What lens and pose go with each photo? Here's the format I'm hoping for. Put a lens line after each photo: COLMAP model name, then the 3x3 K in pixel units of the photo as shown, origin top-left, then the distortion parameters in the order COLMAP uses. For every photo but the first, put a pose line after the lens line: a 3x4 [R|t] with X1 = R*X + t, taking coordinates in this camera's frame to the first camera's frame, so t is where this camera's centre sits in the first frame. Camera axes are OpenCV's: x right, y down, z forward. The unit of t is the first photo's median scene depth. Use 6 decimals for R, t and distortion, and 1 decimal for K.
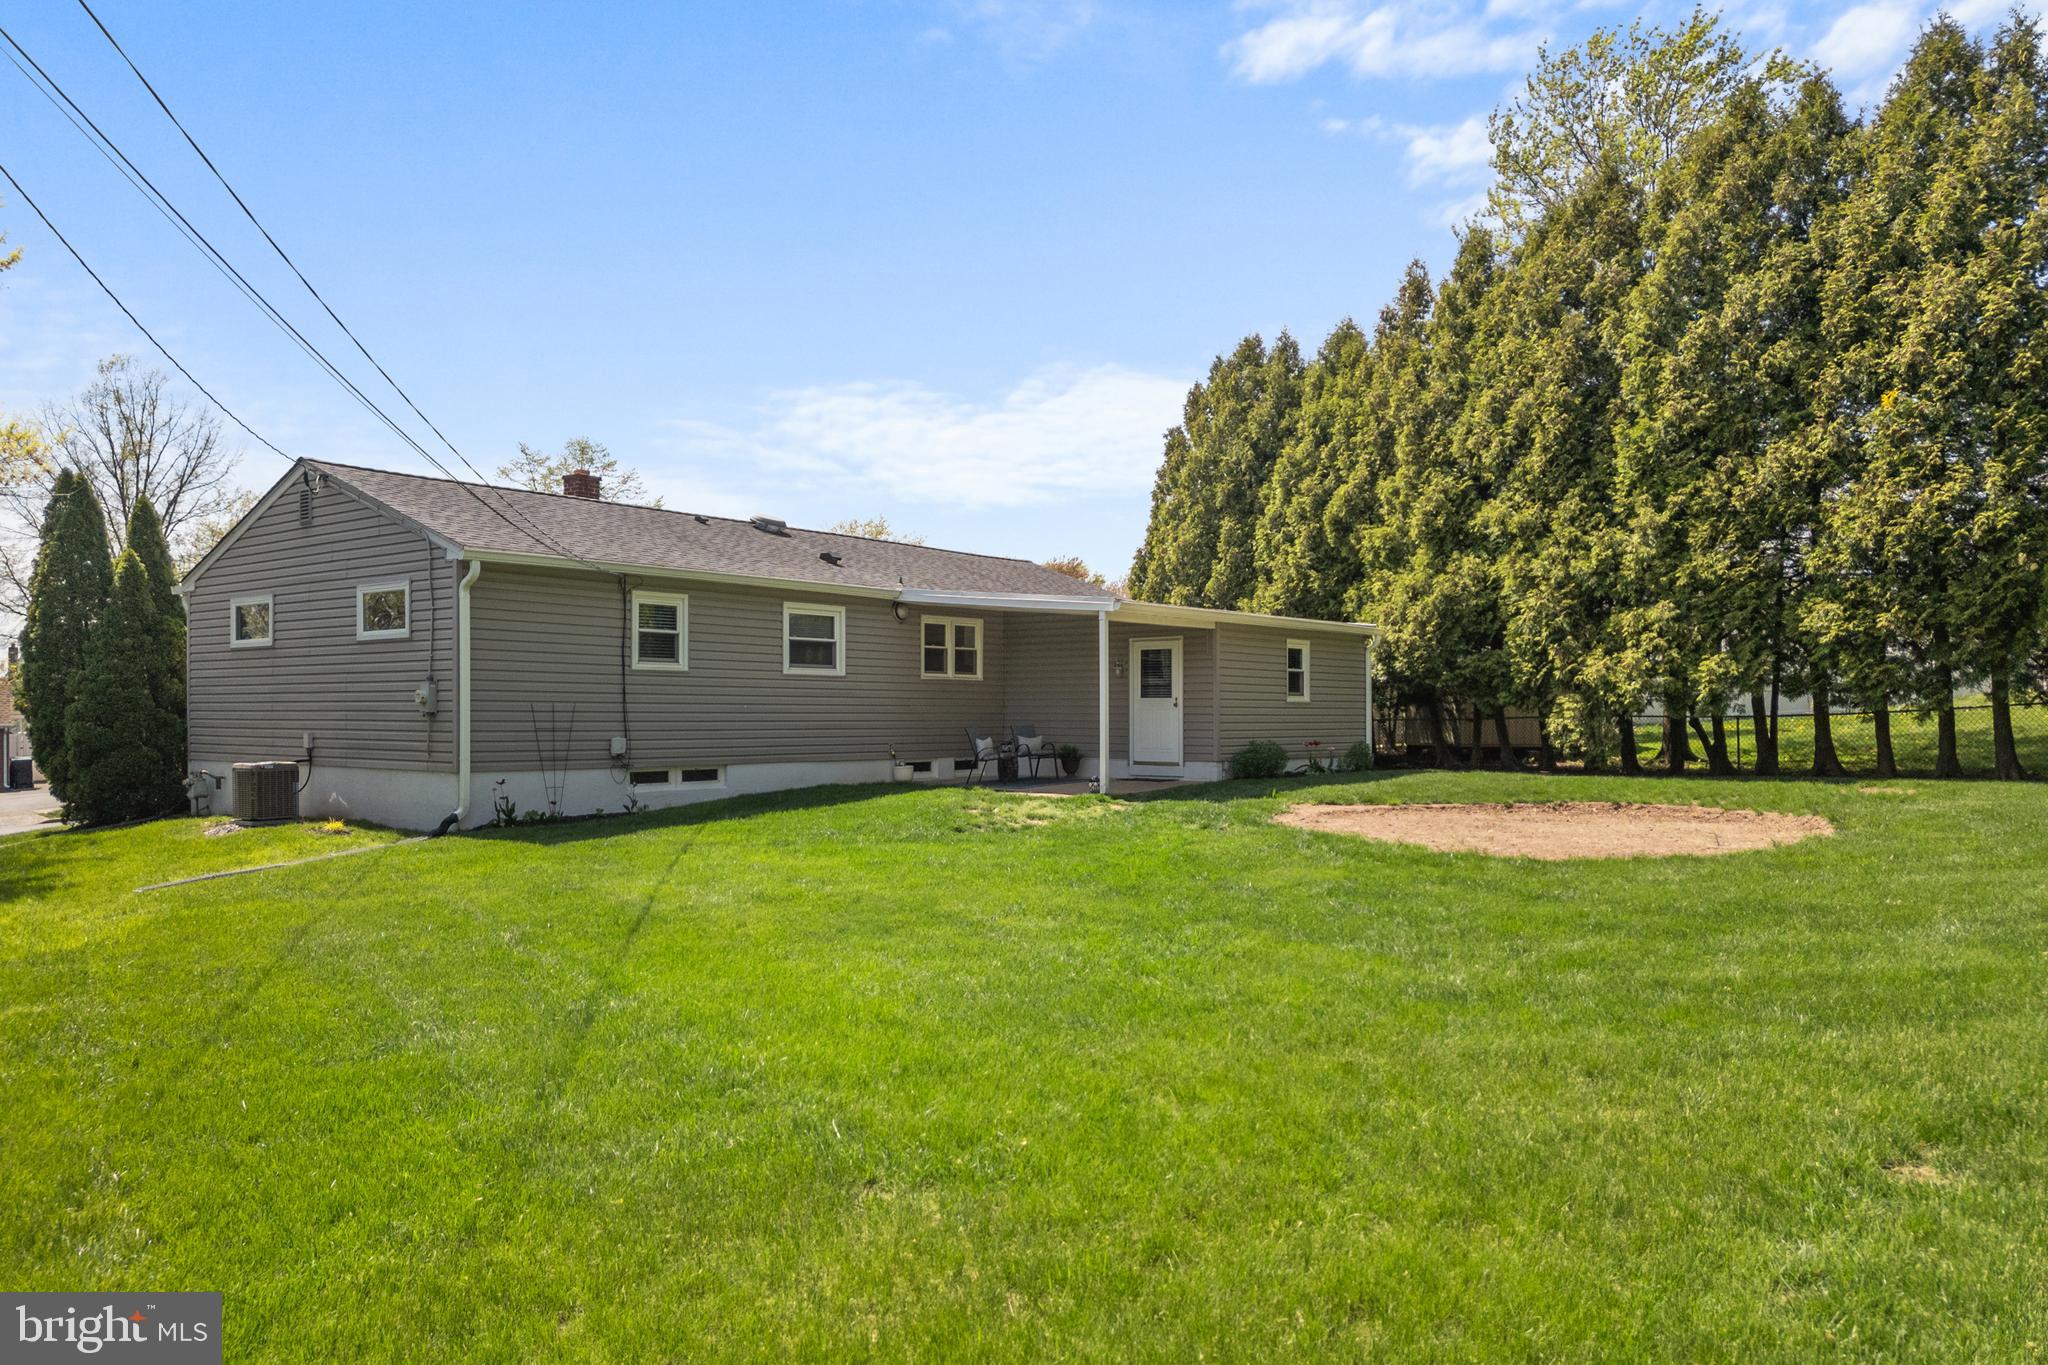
lens RADIAL K [[1438.5, 0, 1024.0], [0, 1438.5, 682.5], [0, 0, 1]] dist [0.052207, -0.000081]
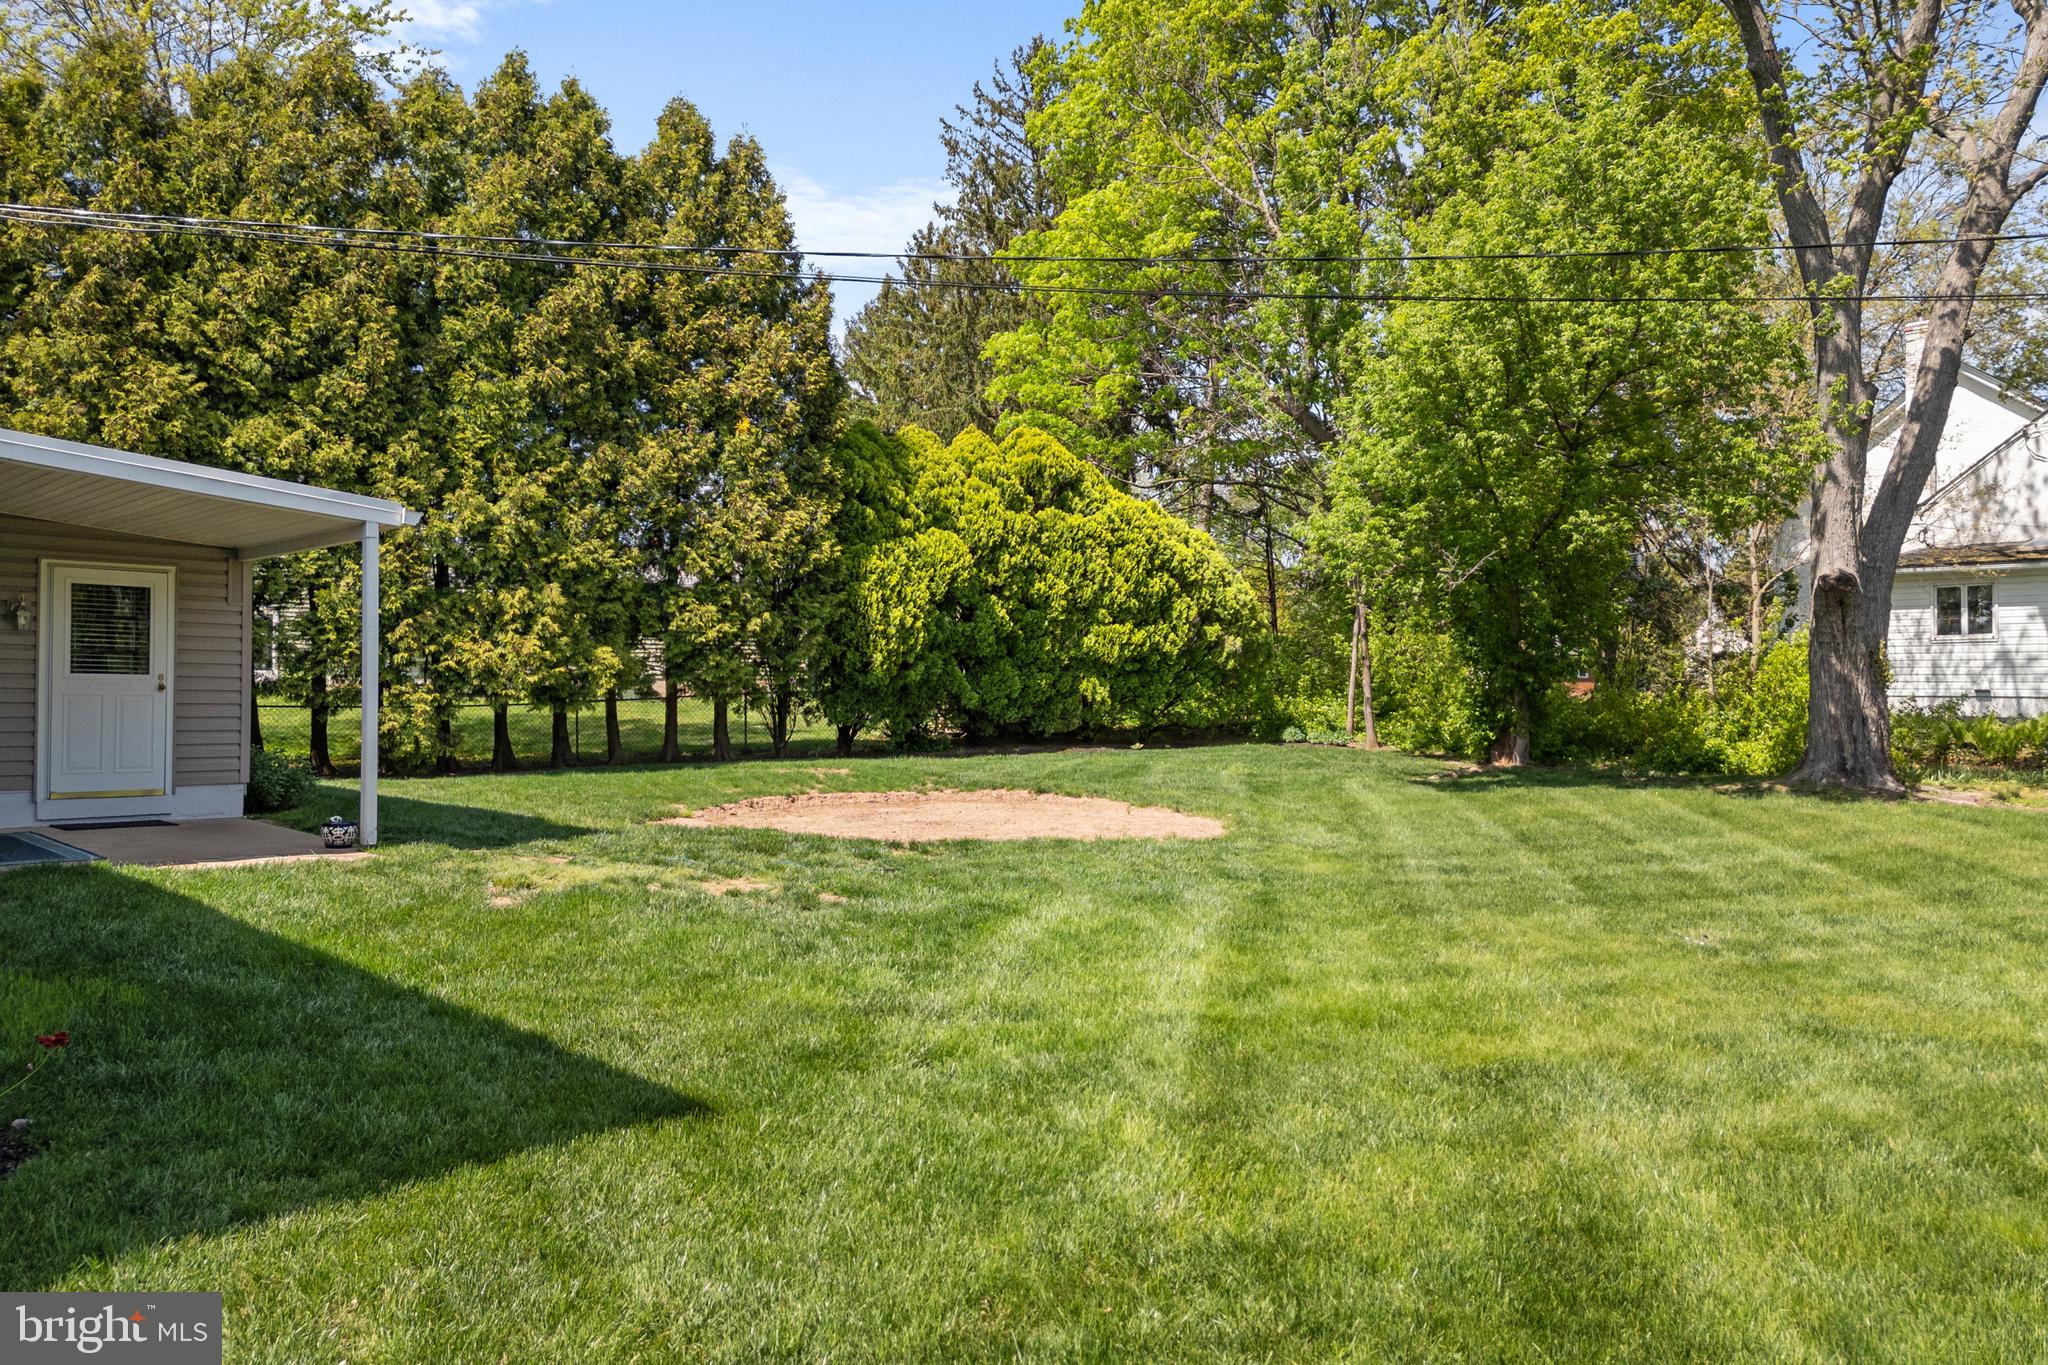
lens RADIAL K [[1438.5, 0, 1024.0], [0, 1438.5, 682.5], [0, 0, 1]] dist [0.052207, -0.000081]
pose [[0.061559, 0.021585, 0.997870, -0.432159], [-0.007298, 0.999749, -0.021176, 0.022905], [-0.998077, -0.005979, 0.061701, 0.620122]]
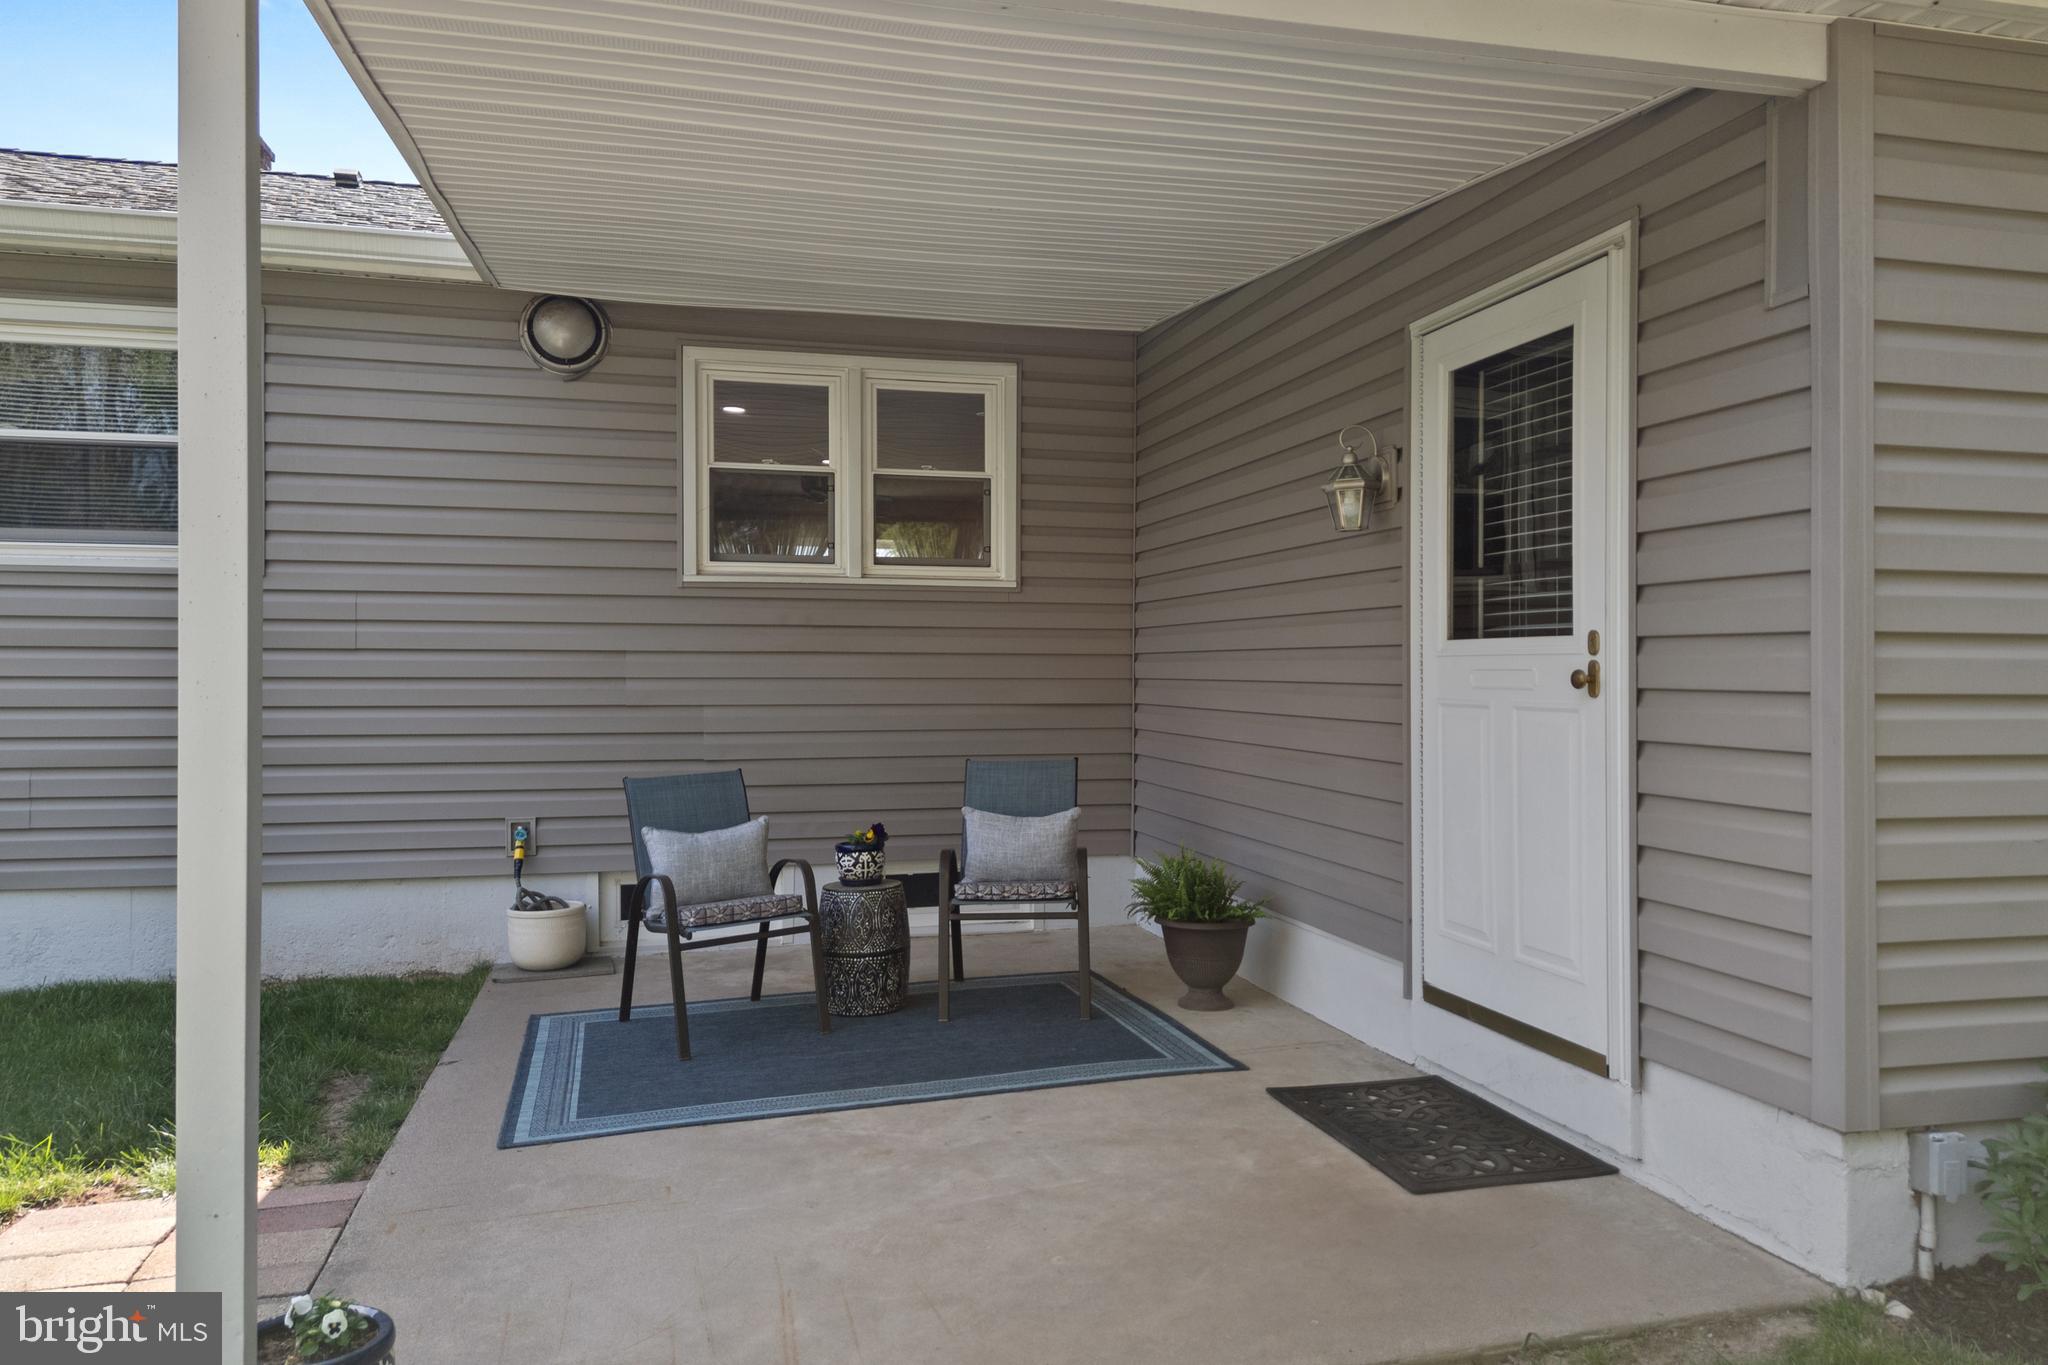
lens RADIAL K [[1438.5, 0, 1024.0], [0, 1438.5, 682.5], [0, 0, 1]] dist [0.052207, -0.000081]
pose [[0.803907, 0.004023, -0.594742, 0.146197], [0.012360, 0.999648, 0.023469, 0.011260], [0.594627, -0.026218, 0.803574, 0.825573]]
